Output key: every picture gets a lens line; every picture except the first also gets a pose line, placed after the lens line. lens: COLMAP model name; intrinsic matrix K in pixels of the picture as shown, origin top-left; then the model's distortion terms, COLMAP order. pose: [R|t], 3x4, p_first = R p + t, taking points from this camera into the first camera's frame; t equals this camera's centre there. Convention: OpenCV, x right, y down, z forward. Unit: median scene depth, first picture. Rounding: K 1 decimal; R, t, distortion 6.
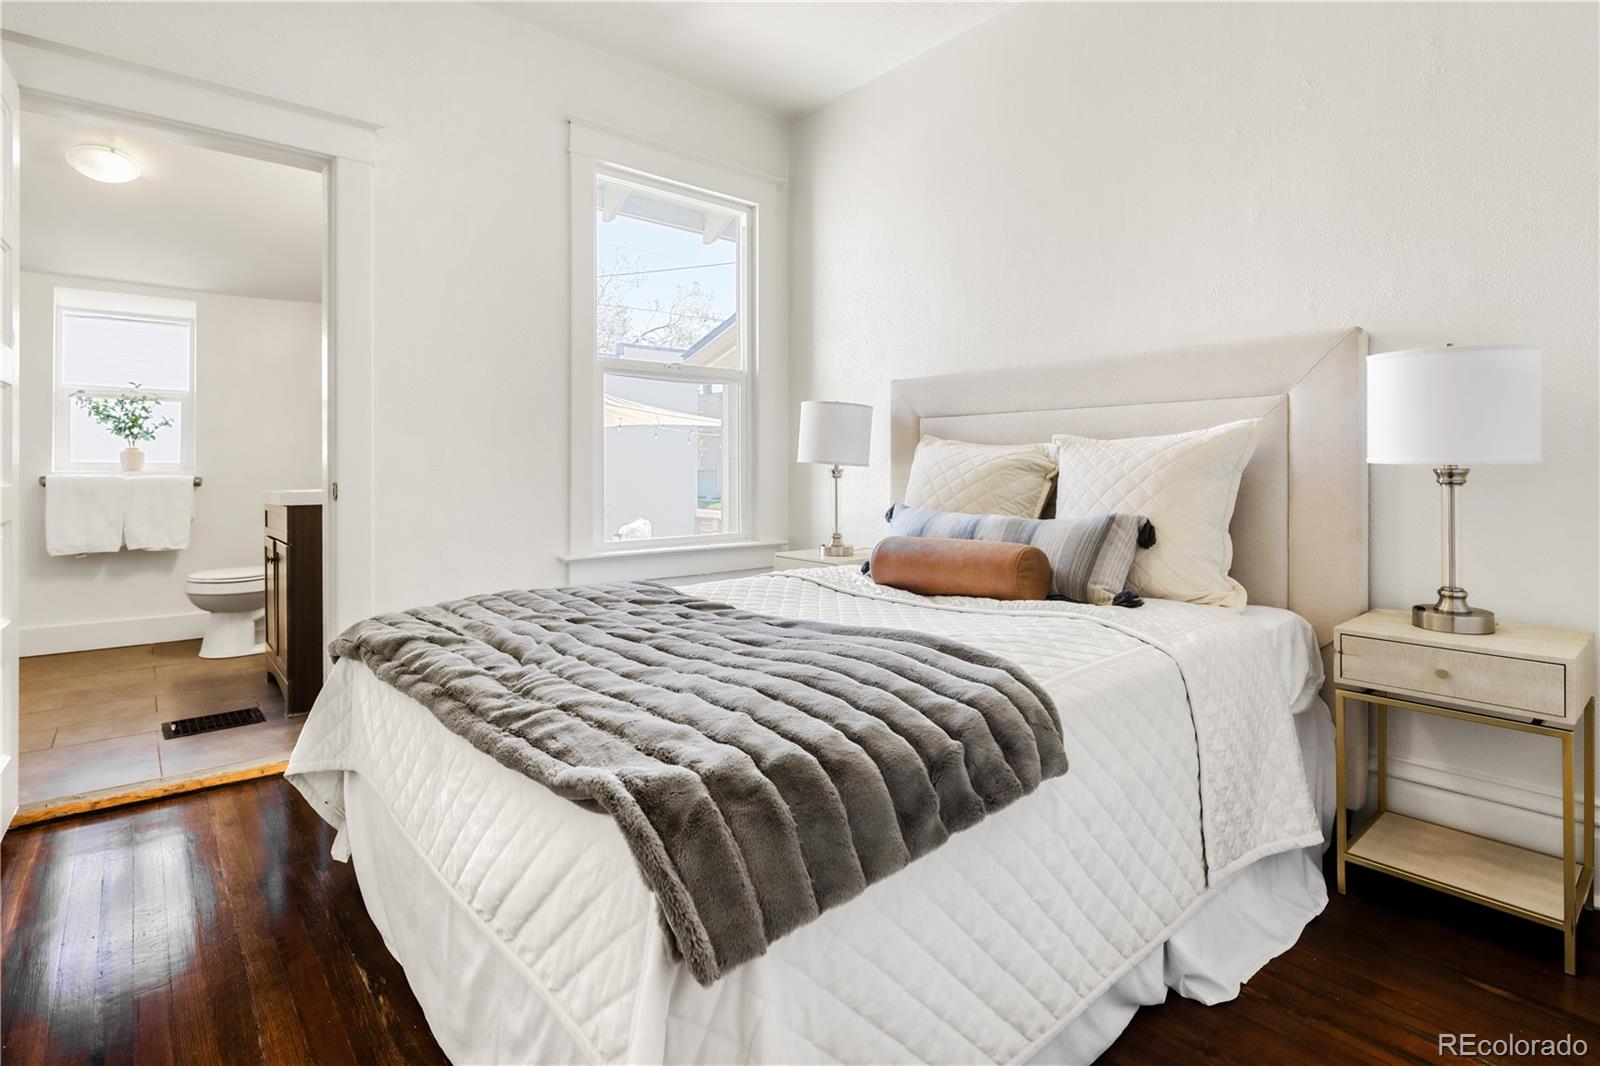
lens RADIAL K [[789.8, 0, 805.2], [0, 789.8, 479.6], [0, 0, 1]] dist [0.012577, 0.000065]
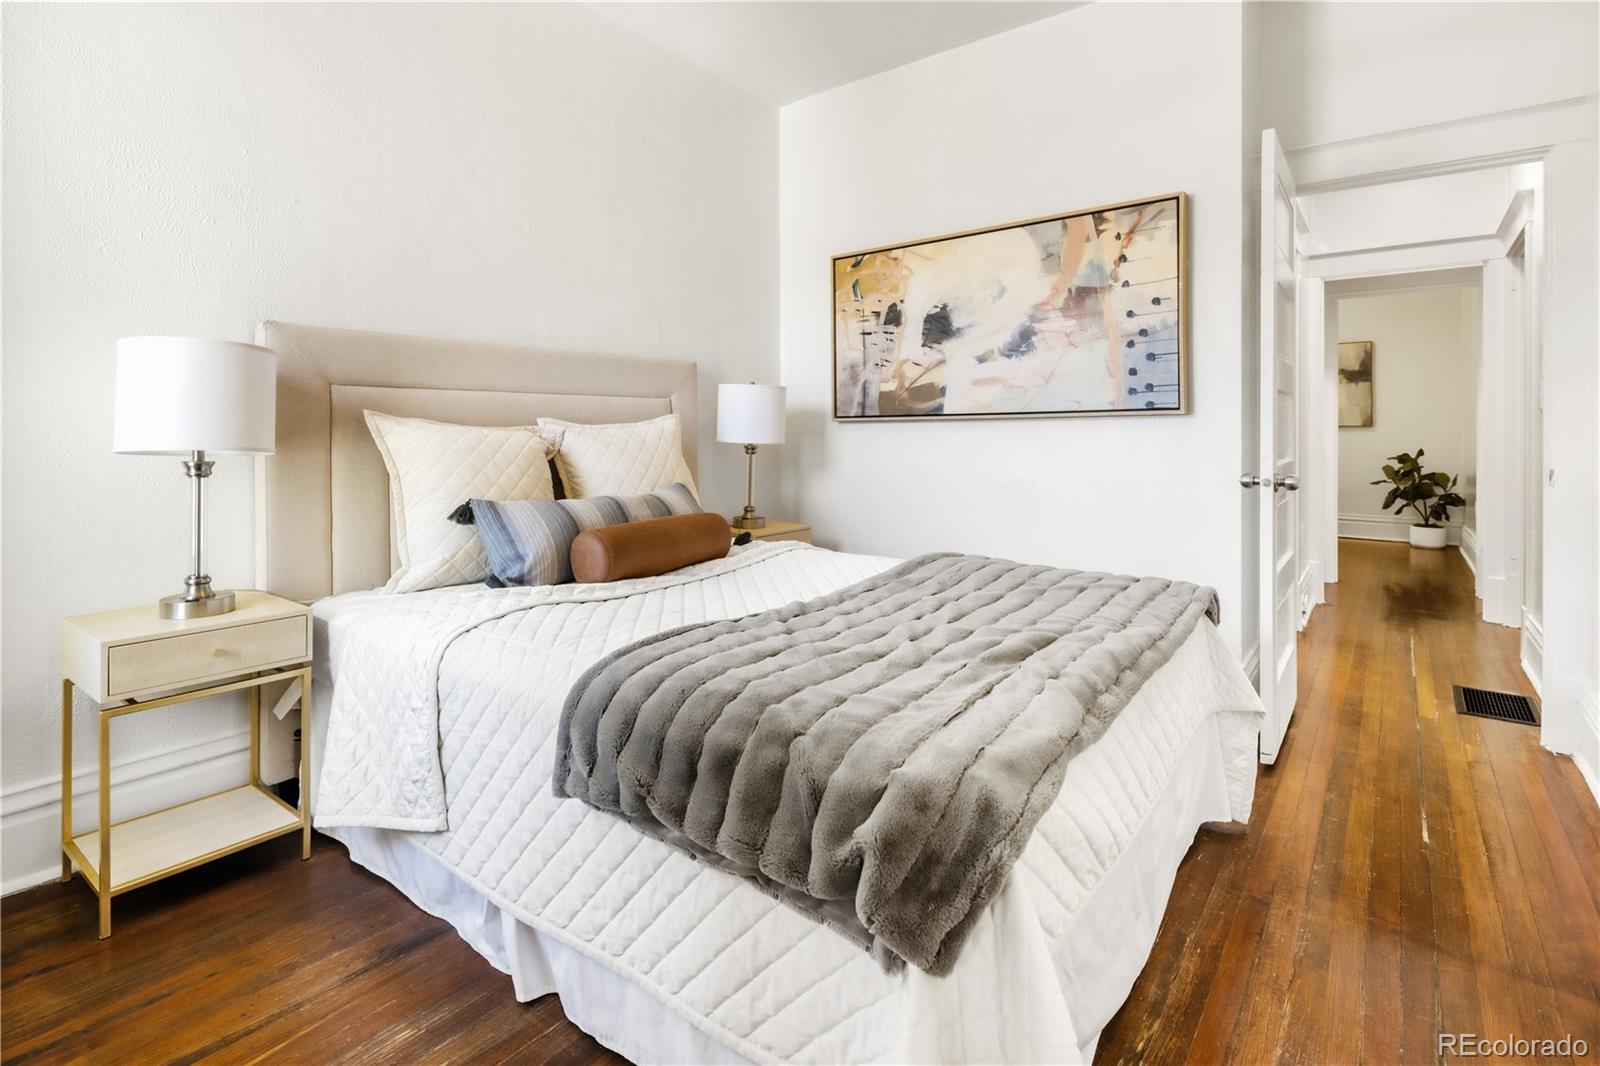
lens RADIAL K [[796.5, 0, 802.1], [0, 796.5, 444.3], [0, 0, 1]] dist [0.000359, -0.000795]
pose [[-0.219408, 0.006644, 0.975611, -0.652540], [0.041453, 0.999137, 0.002518, -0.009069], [-0.974752, 0.040995, -0.219494, 0.763785]]
